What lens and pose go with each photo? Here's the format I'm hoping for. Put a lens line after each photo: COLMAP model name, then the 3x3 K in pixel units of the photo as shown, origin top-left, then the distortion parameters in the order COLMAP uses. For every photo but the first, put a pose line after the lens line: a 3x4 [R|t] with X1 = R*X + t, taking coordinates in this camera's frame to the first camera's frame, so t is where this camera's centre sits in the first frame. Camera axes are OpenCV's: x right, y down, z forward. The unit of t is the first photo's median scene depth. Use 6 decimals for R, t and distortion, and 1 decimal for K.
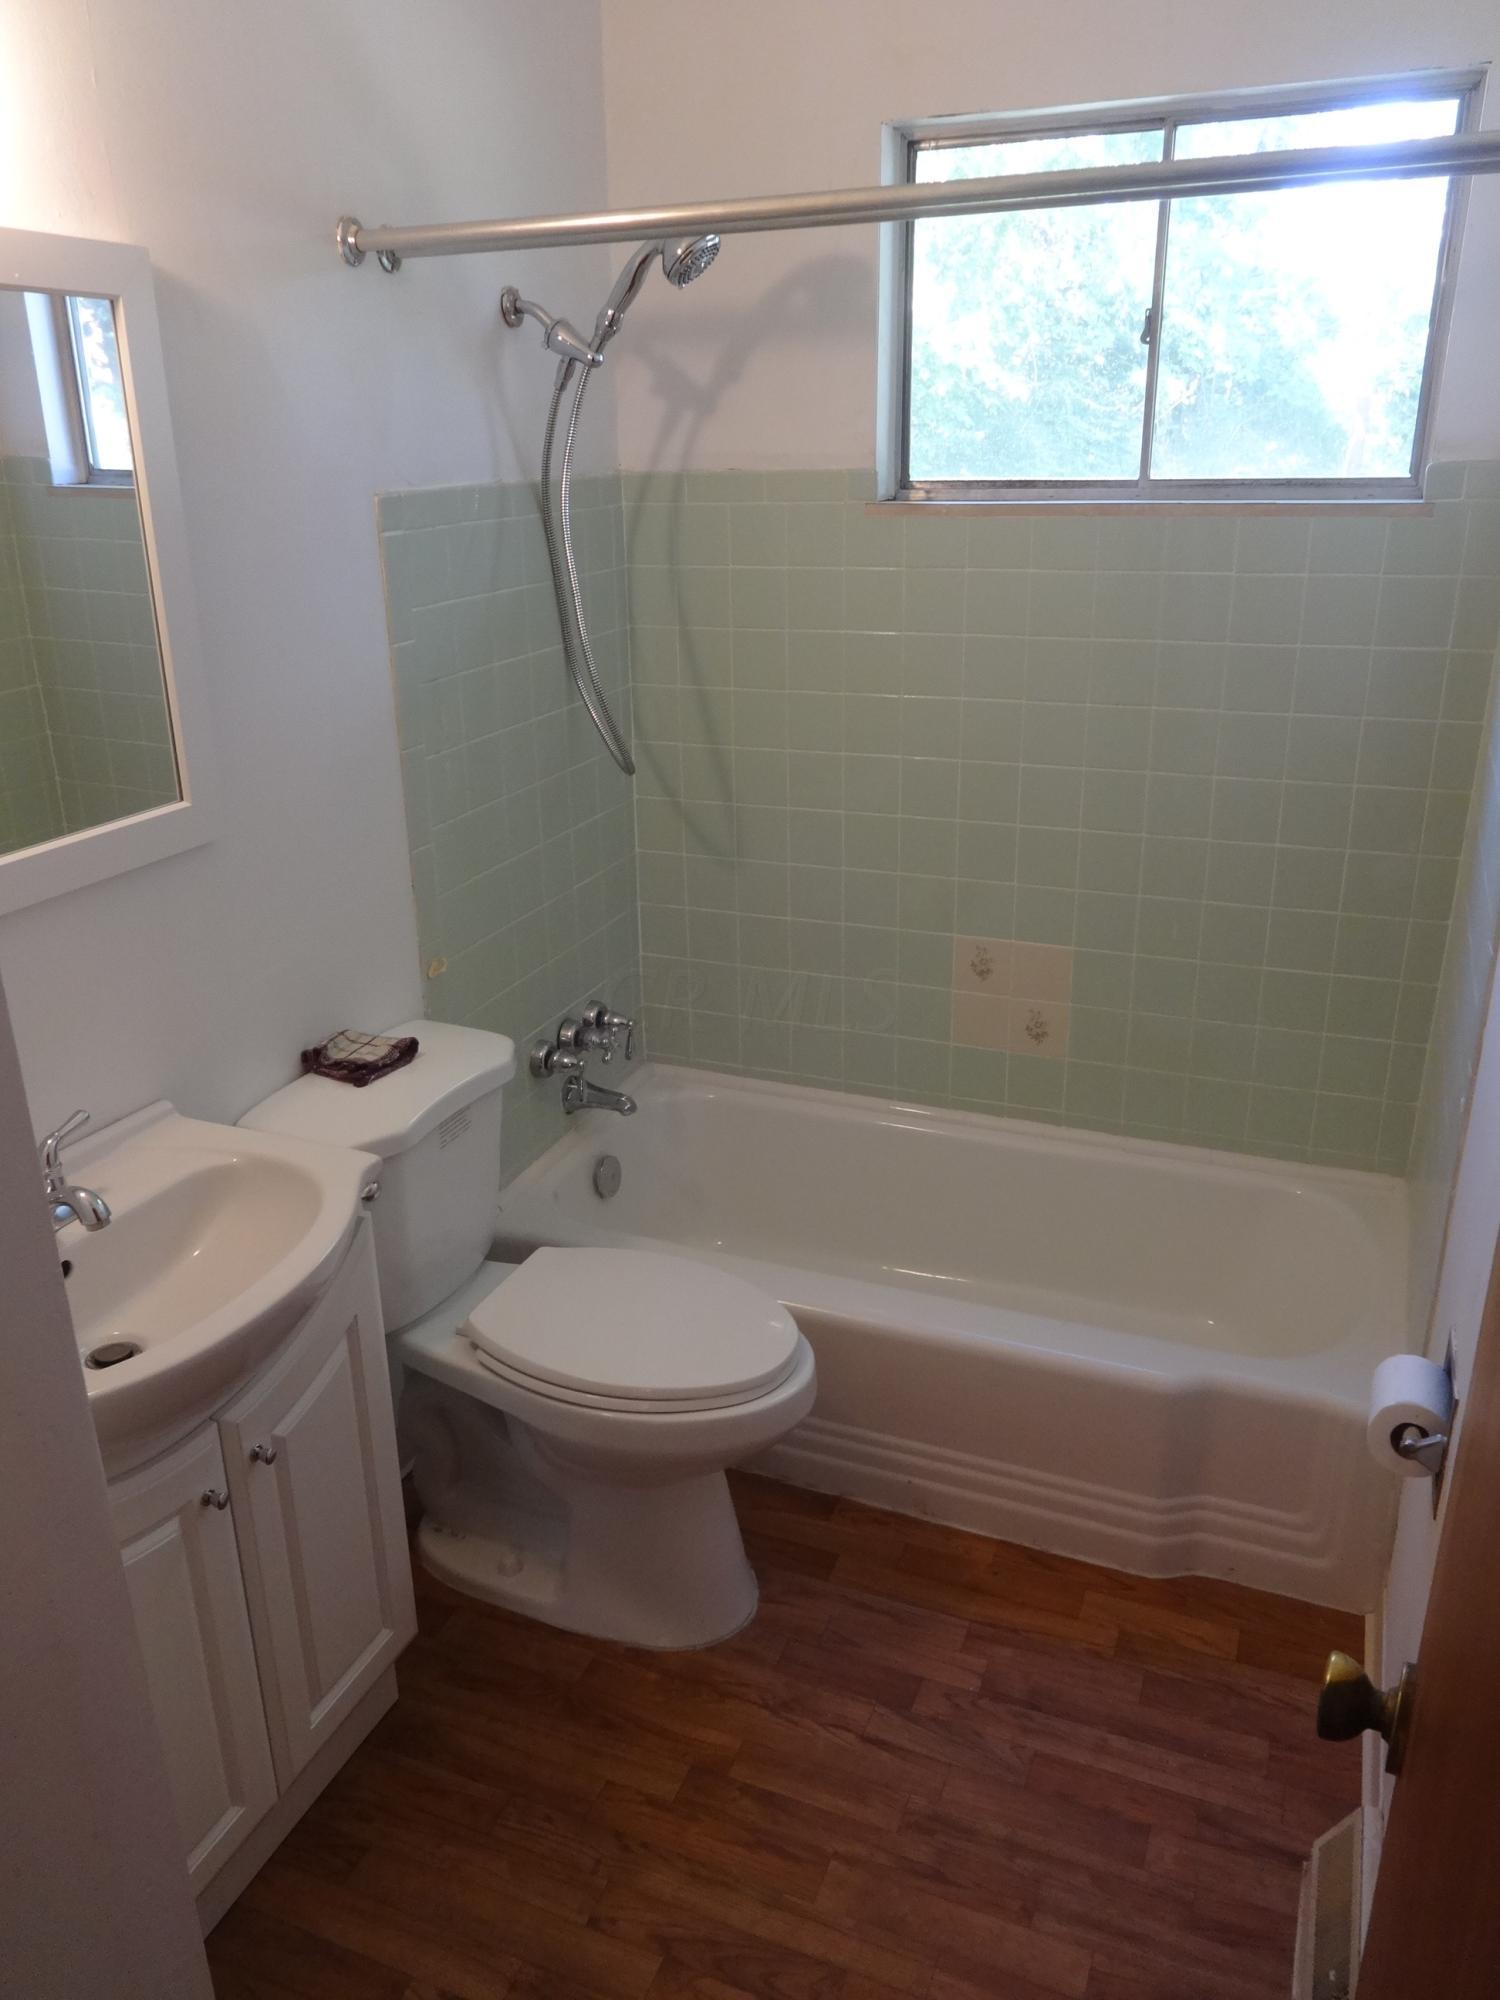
lens RADIAL K [[1493.3, 0, 750.0], [0, 1493.3, 1000.0], [0, 0, 1]] dist [-0.006965, -0.009943]
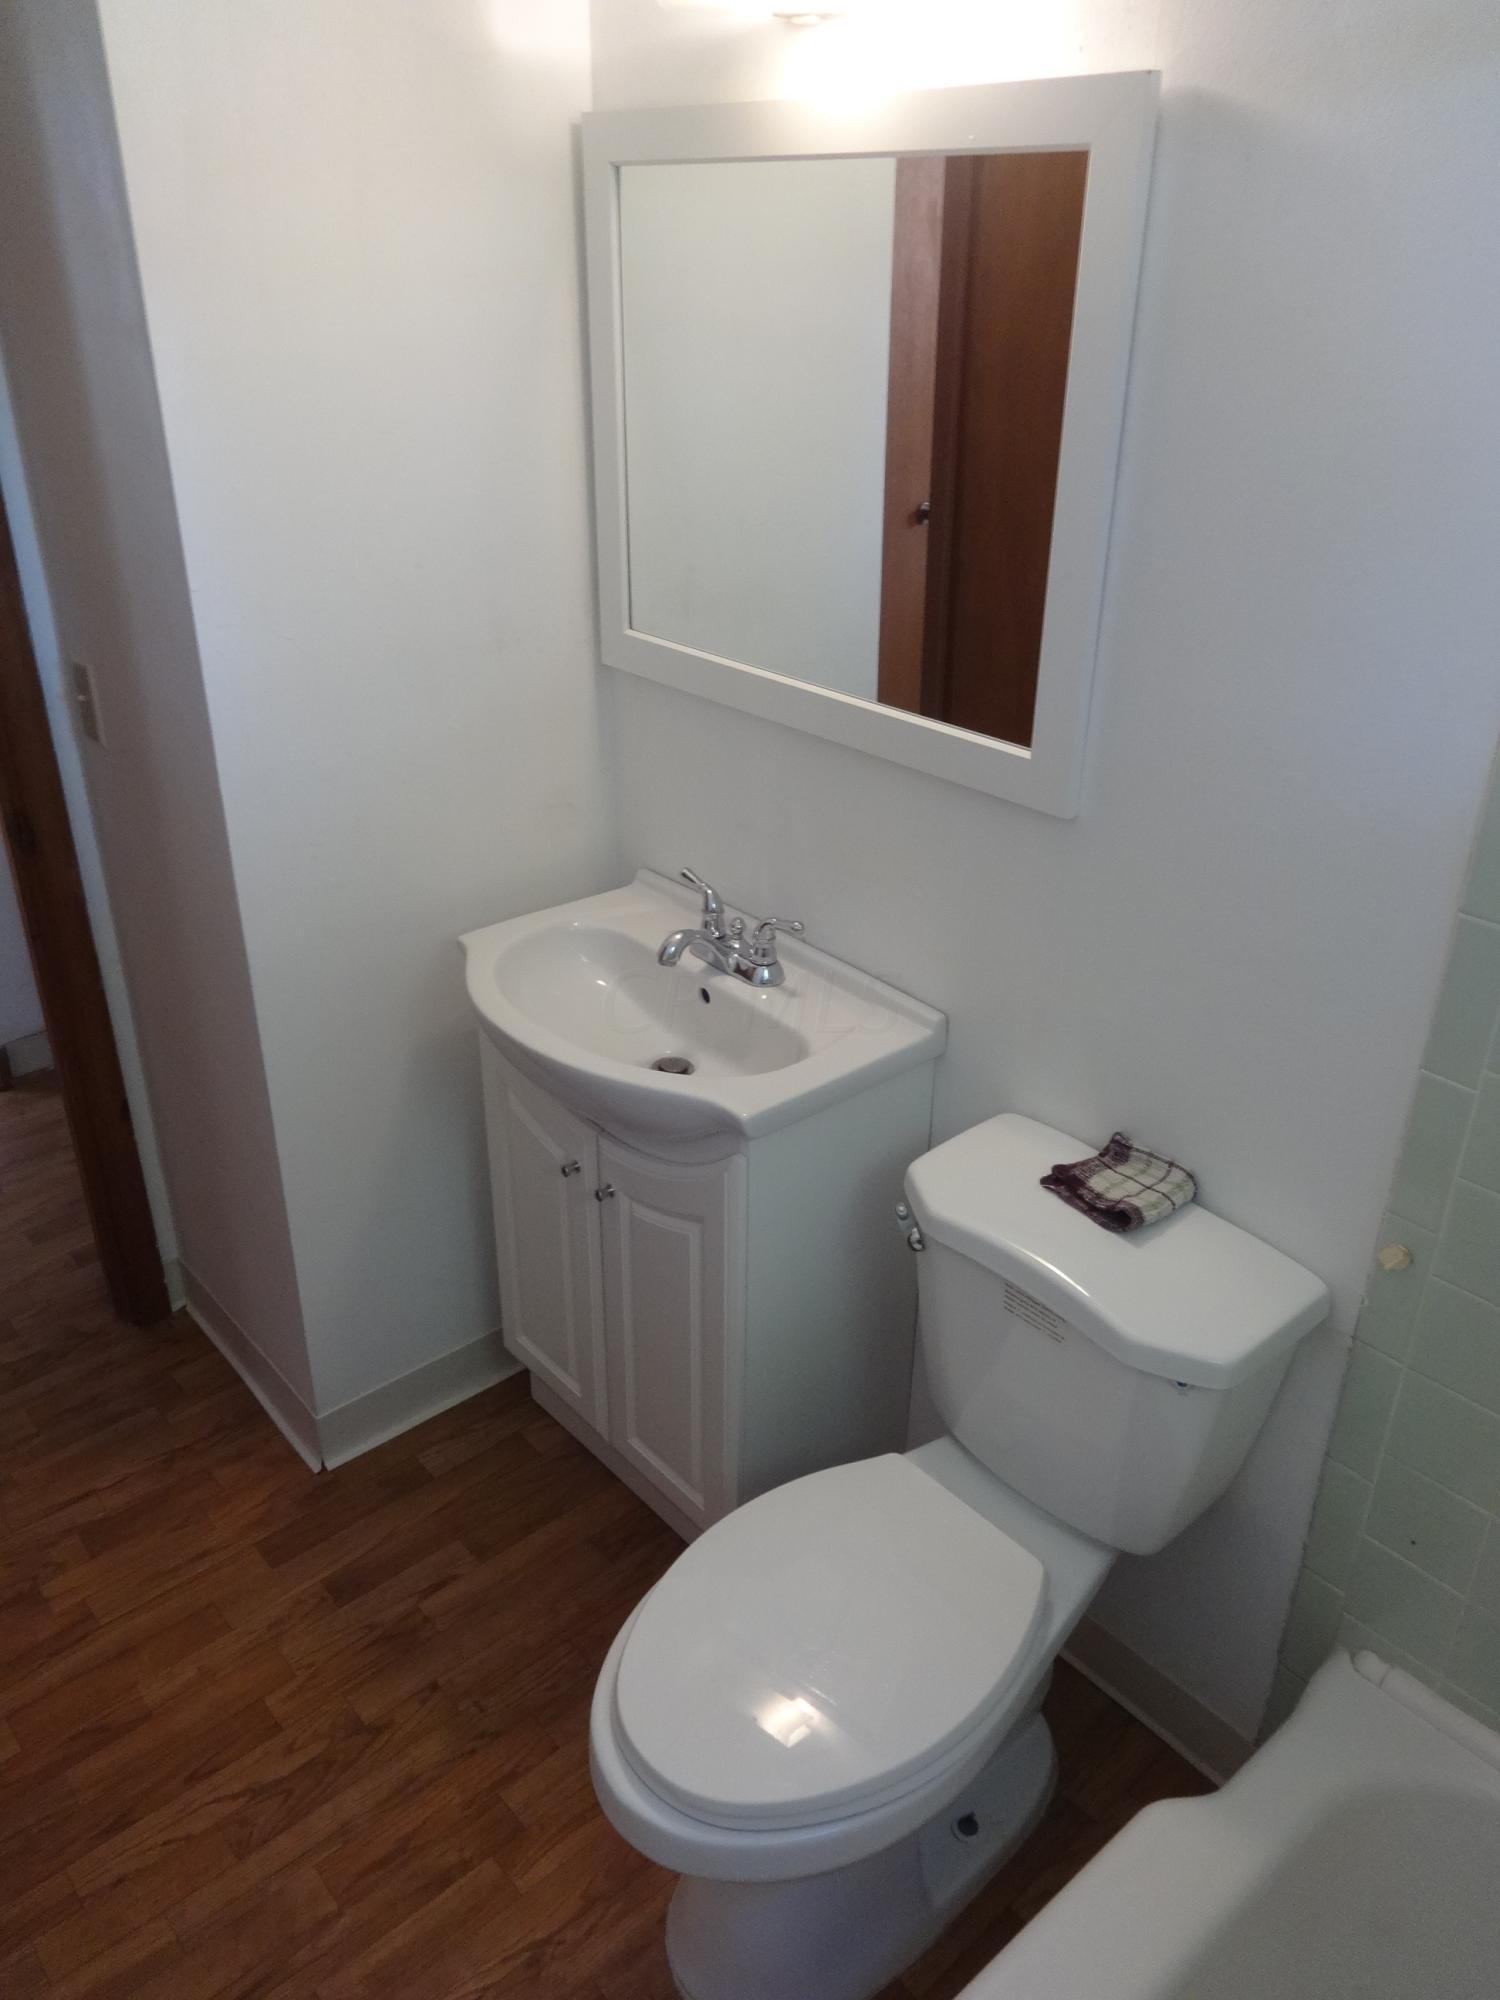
lens RADIAL K [[1493.3, 0, 750.0], [0, 1493.3, 1000.0], [0, 0, 1]] dist [-0.006965, -0.009943]
pose [[-0.449372, 0.380876, -0.808083, 0.485298], [-0.369386, 0.744391, 0.556269, -0.462428], [0.813400, 0.548466, -0.193818, 1.108961]]
